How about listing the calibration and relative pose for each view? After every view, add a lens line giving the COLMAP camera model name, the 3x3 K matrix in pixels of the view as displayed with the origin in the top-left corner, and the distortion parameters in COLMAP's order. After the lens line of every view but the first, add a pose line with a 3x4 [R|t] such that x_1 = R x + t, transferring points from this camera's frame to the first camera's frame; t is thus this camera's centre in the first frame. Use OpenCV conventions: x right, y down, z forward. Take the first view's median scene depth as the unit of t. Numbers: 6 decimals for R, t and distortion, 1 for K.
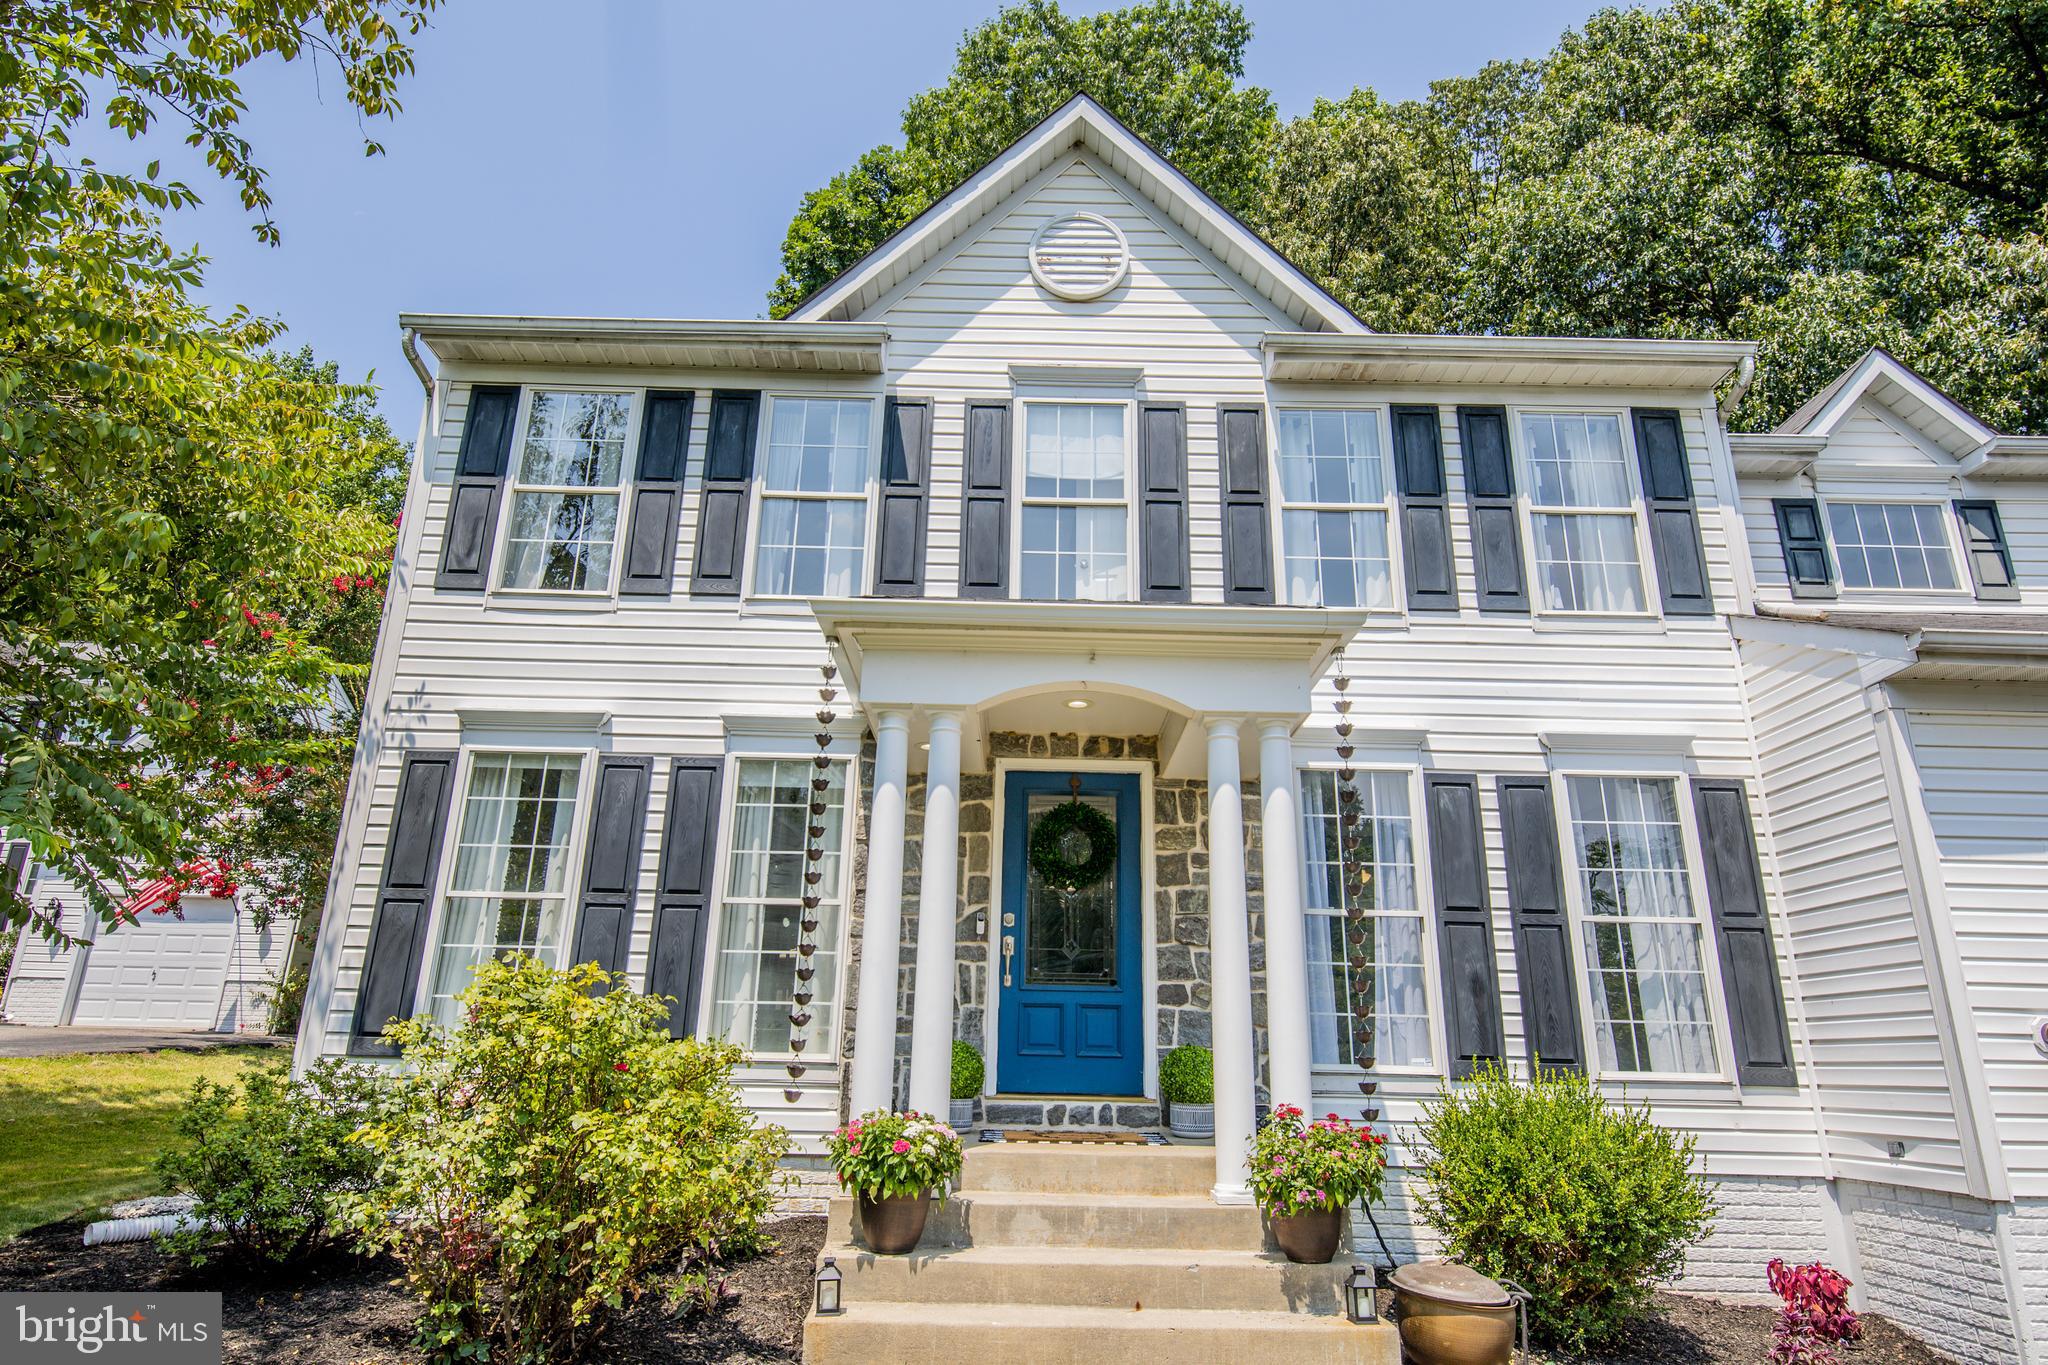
lens RADIAL K [[1205.5, 0, 1017.0], [0, 1205.5, 678.7], [0, 0, 1]] dist [0.007231, 0.001382]
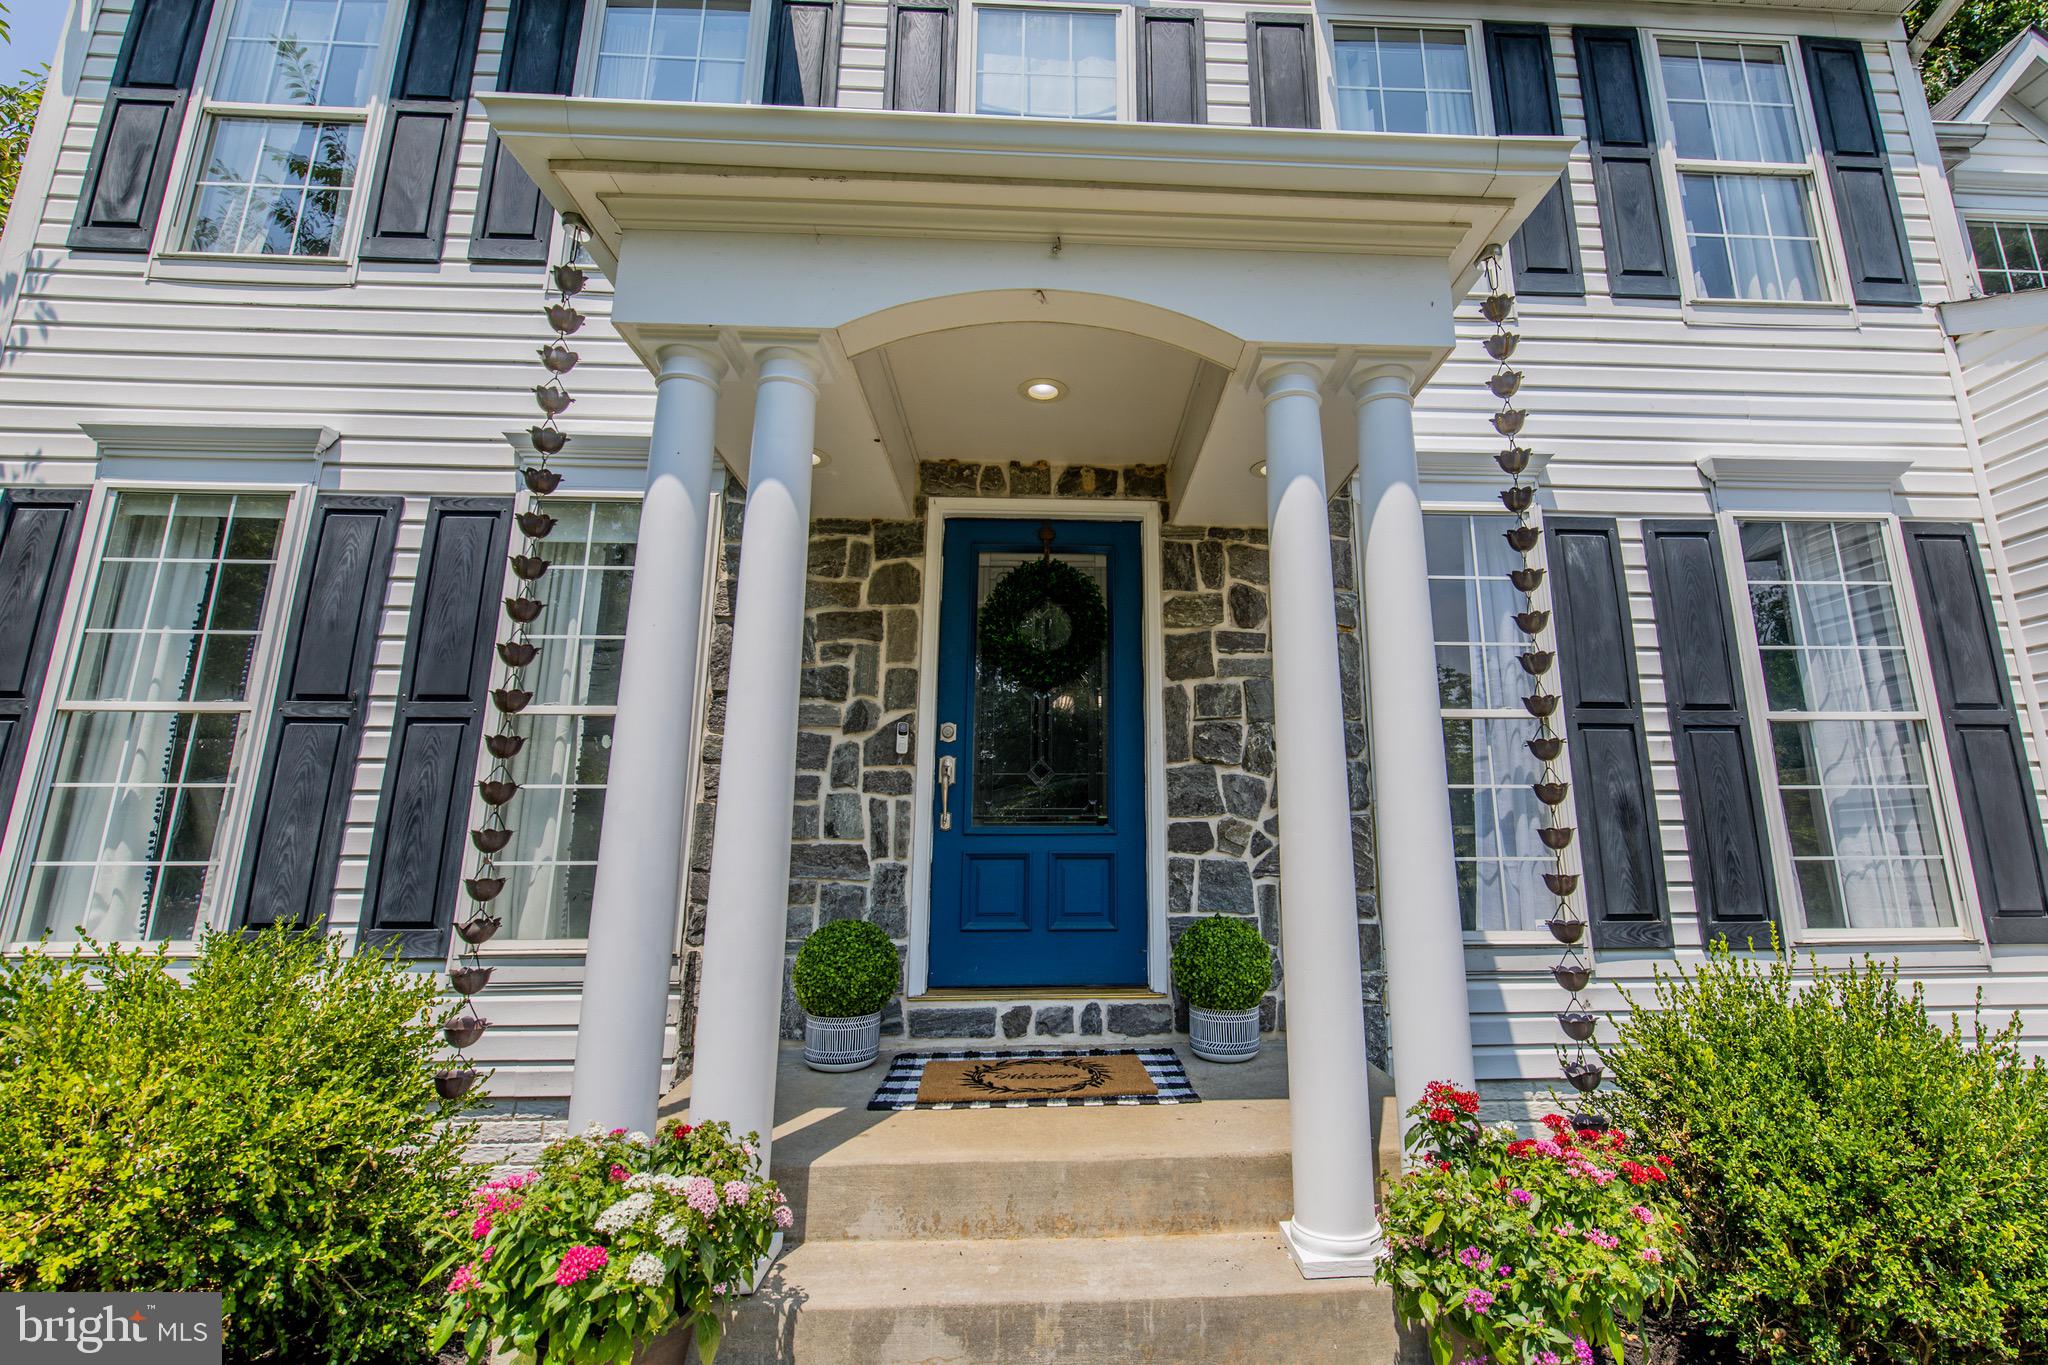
lens RADIAL K [[927.4, 0, 1089.1], [0, 927.4, 650.8], [0, 0, 1]] dist [-0.003004, -0.000483]
pose [[0.998511, -0.012264, 0.053158, 0.044859], [0.006830, 0.994841, 0.101218, 0.102266], [-0.054125, -0.100704, 0.993443, 0.483135]]
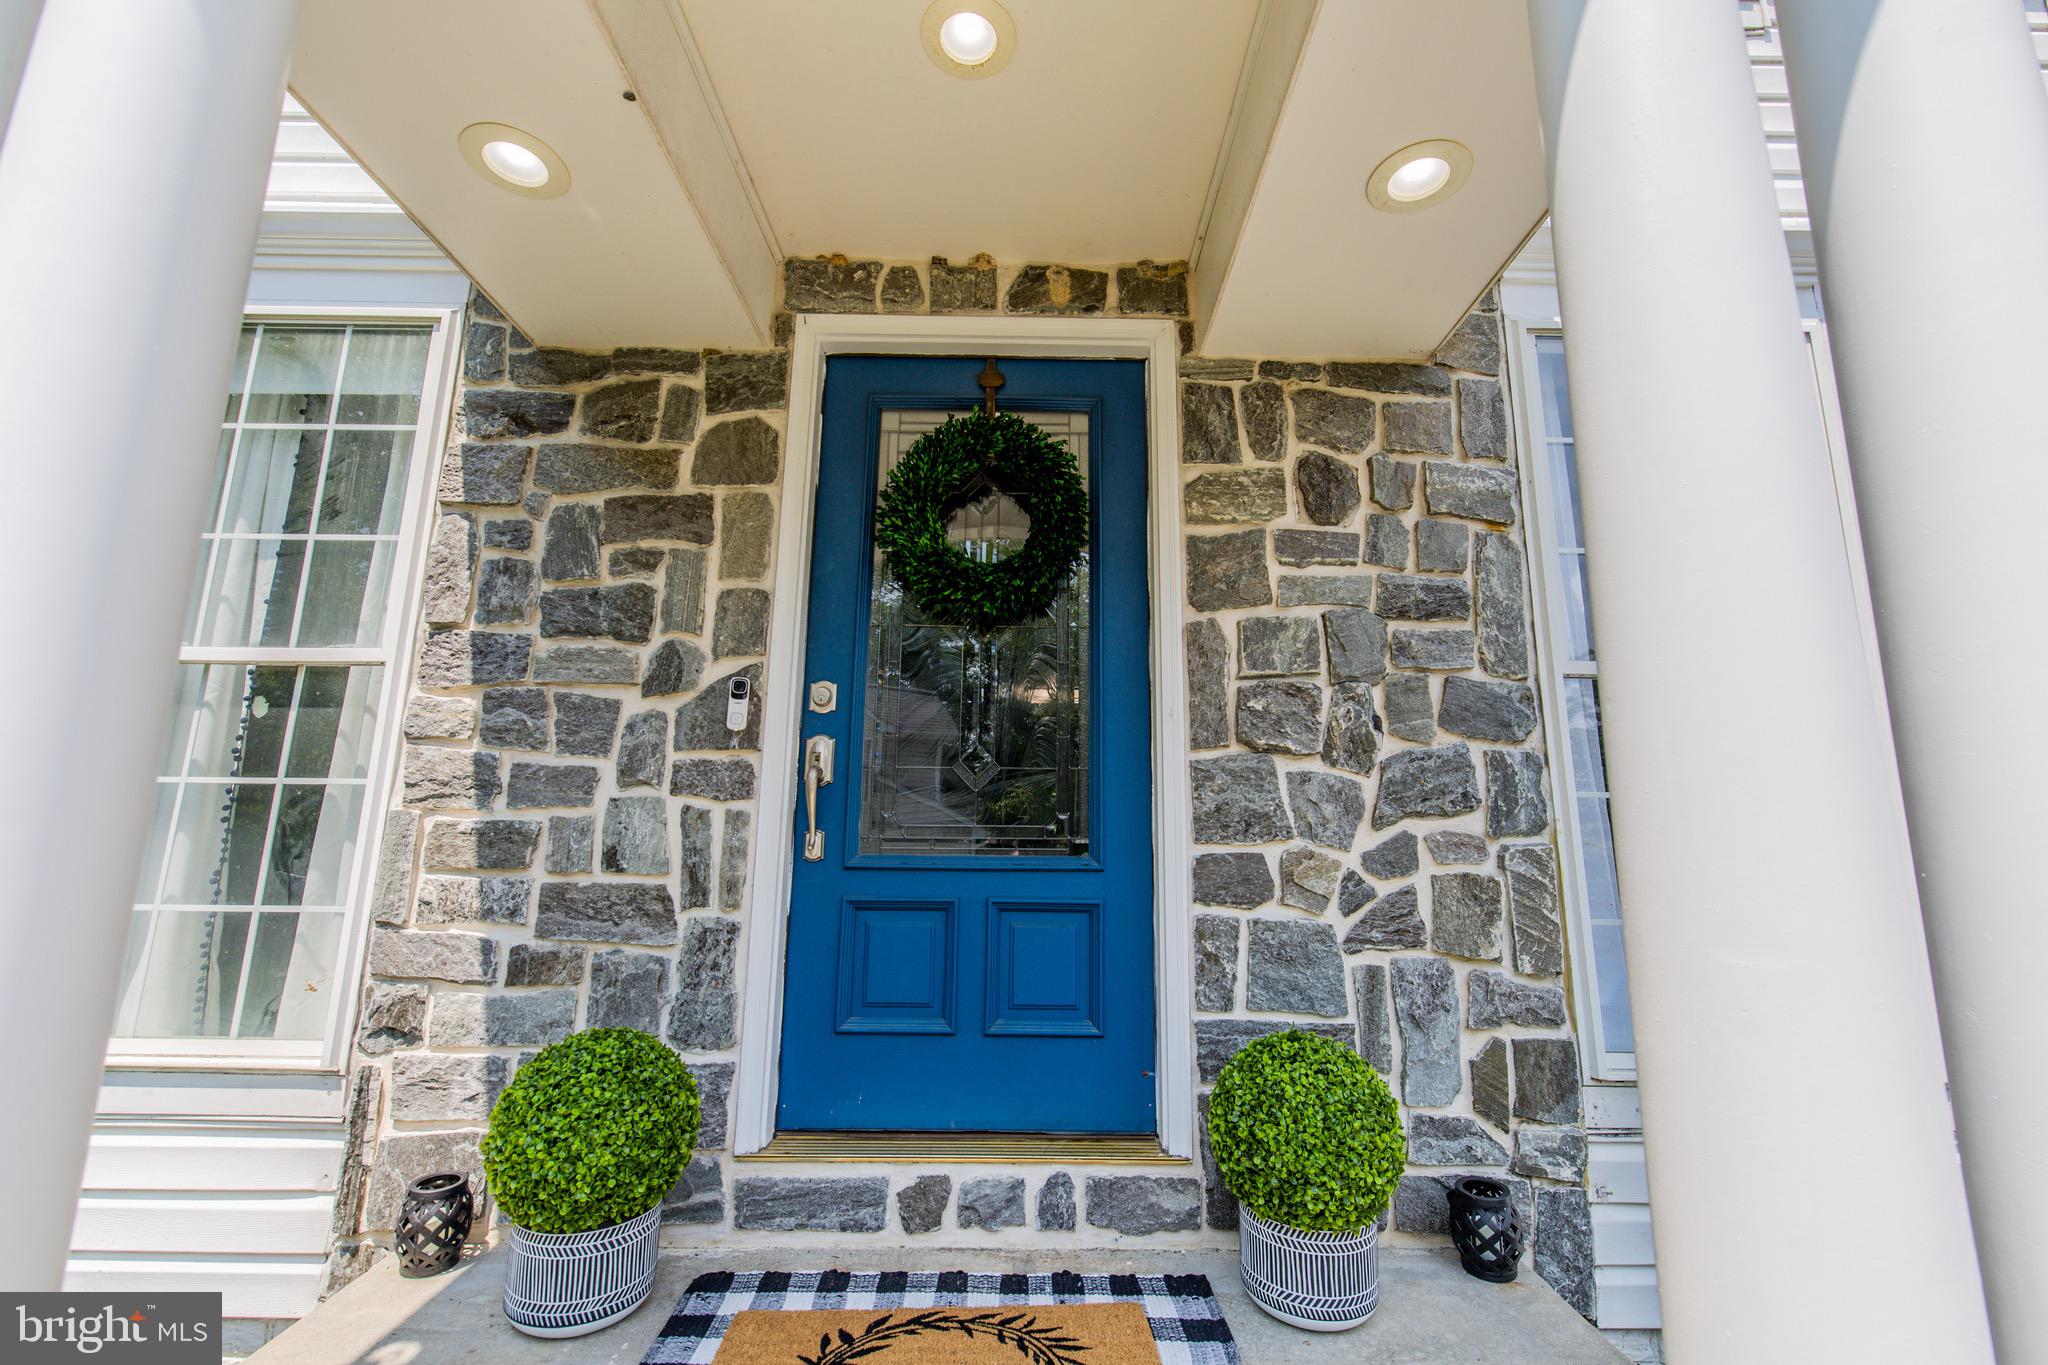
lens RADIAL K [[872.3, 0, 1027.6], [0, 872.3, 689.1], [0, 0, 1]] dist [-0.000899, -0.000363]
pose [[0.999958, -0.009002, 0.001920, 0.061458], [0.008684, 0.991787, 0.127603, 0.159932], [-0.003053, -0.127581, 0.991823, 0.707080]]
